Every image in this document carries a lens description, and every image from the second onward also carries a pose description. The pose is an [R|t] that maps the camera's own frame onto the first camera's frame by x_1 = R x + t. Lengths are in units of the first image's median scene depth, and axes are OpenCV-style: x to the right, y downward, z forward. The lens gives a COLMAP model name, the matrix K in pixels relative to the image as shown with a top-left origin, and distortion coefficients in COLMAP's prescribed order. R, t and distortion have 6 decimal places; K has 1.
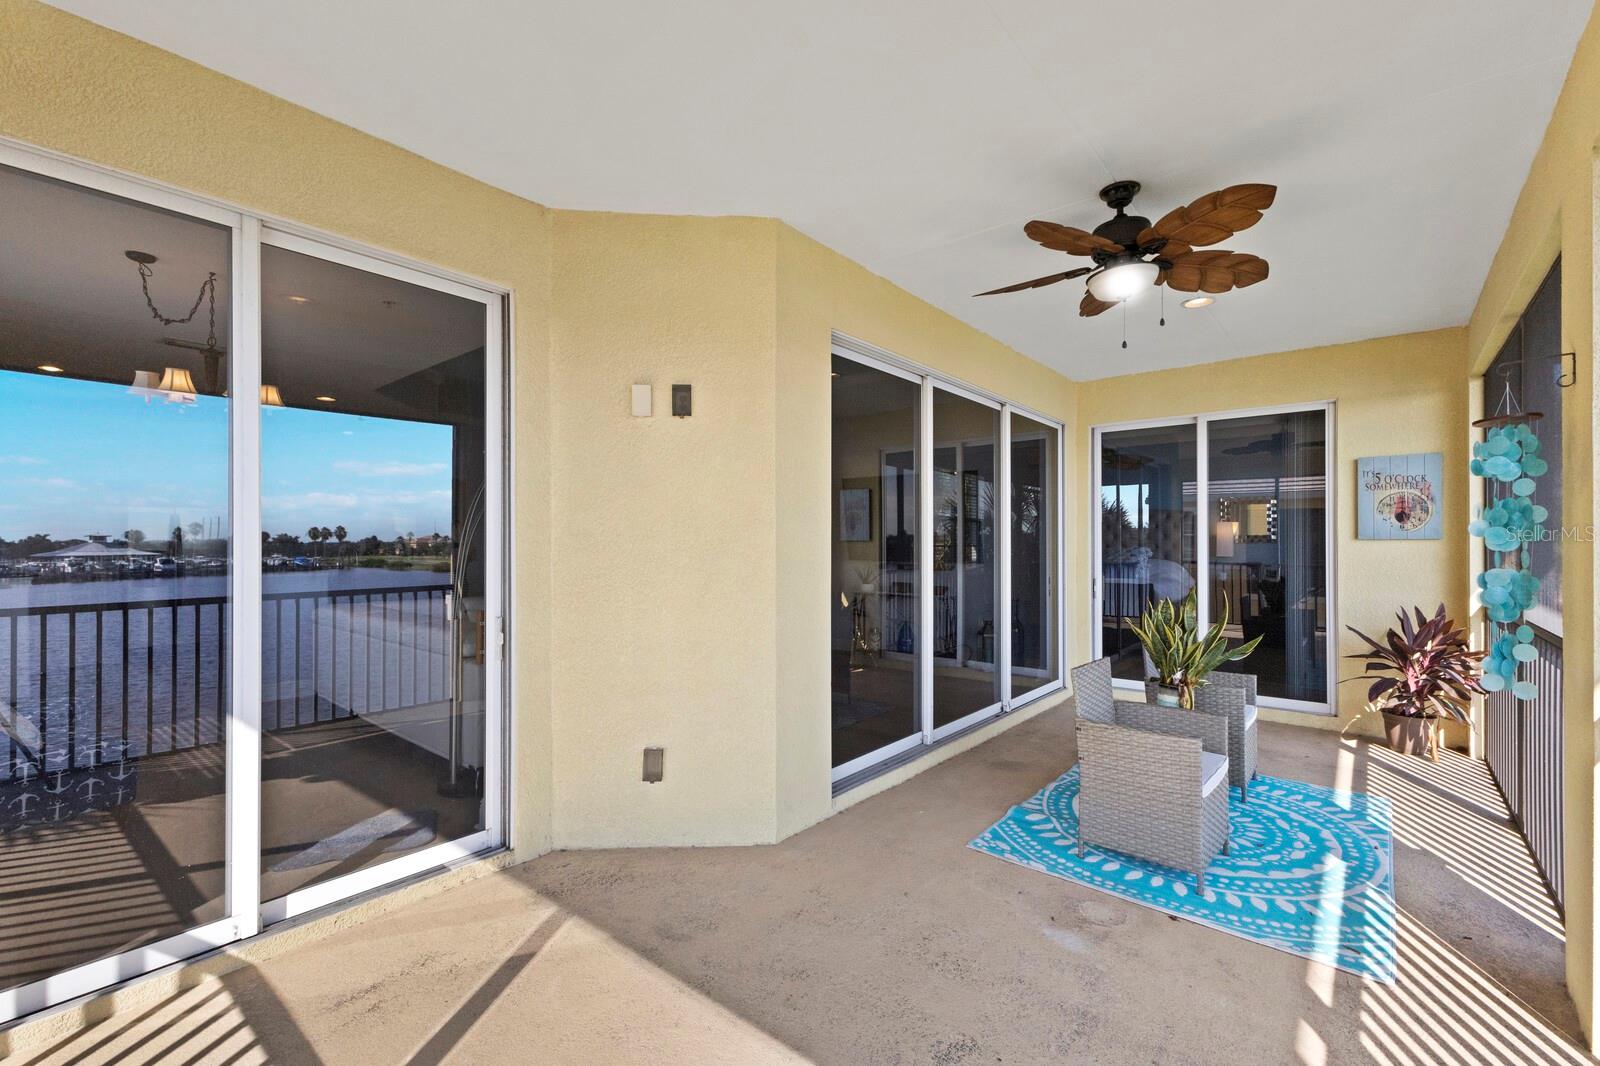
lens RADIAL K [[695.2, 0, 810.4], [0, 695.2, 542.5], [0, 0, 1]] dist [0.014586, -0.004349]
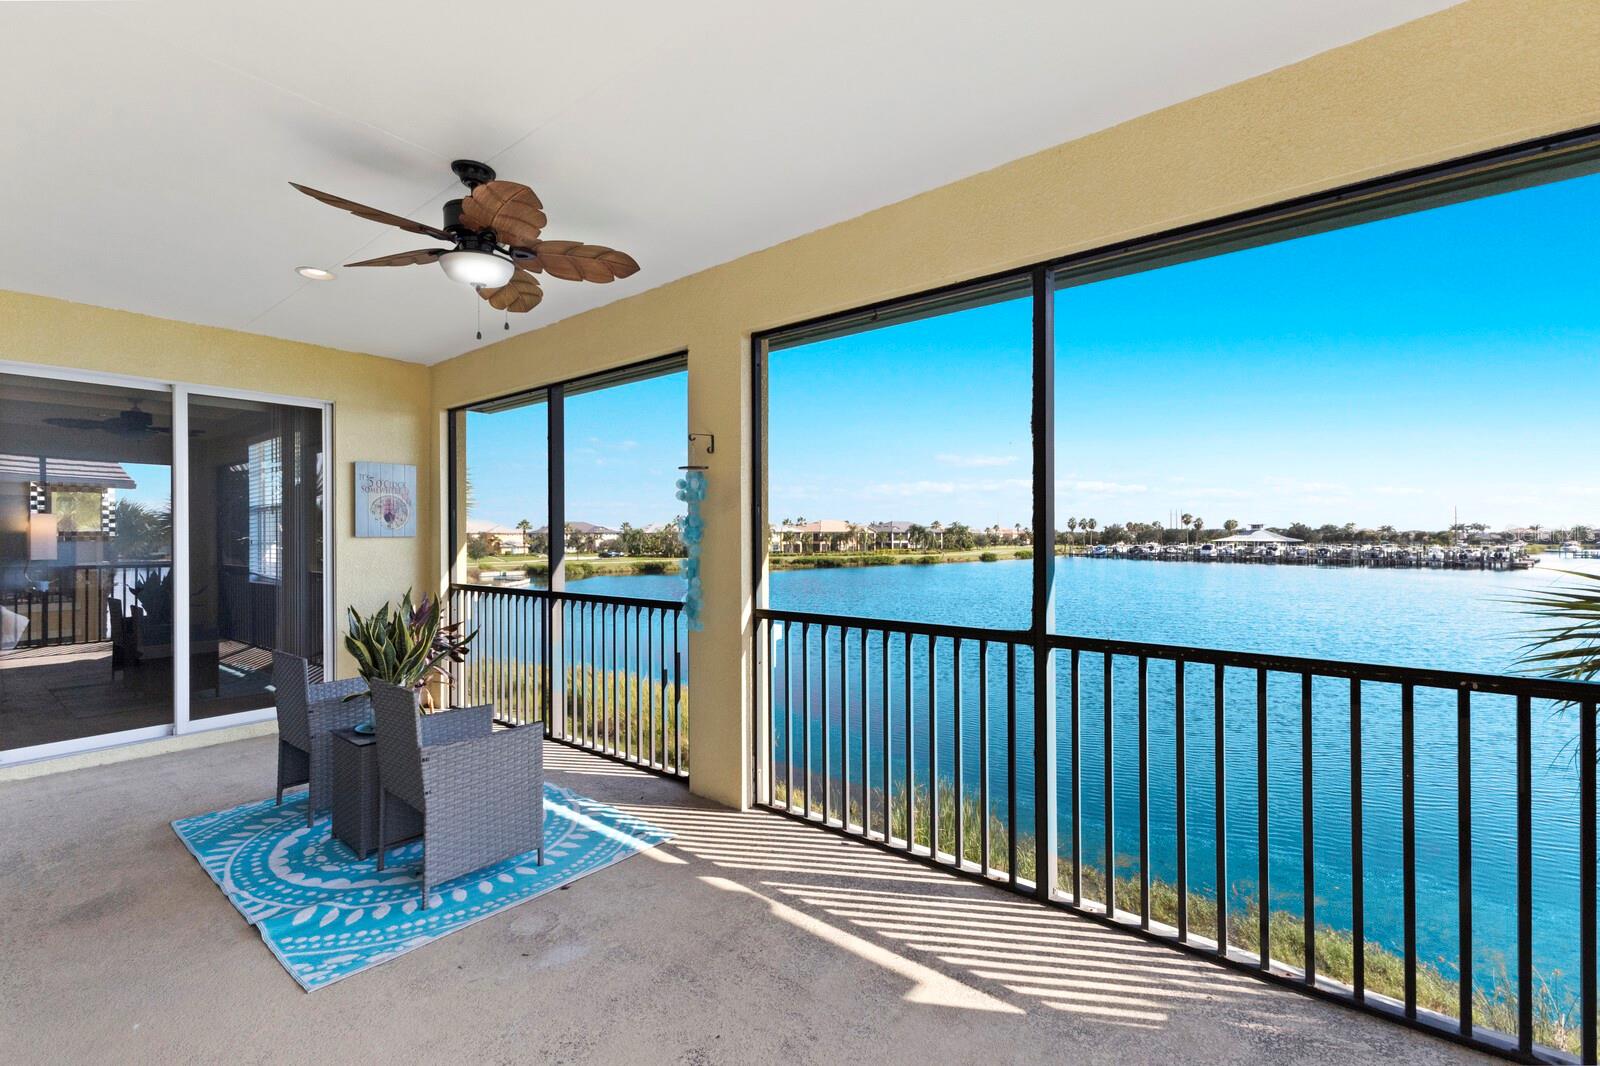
lens RADIAL K [[695.2, 0, 796.7], [0, 695.2, 531.2], [0, 0, 1]] dist [0.014586, -0.004349]
pose [[-0.011168, 0.005965, 0.999920, -0.453922], [0.004441, 0.999973, -0.005916, -0.006859], [-0.999928, 0.004375, -0.011194, 0.515938]]
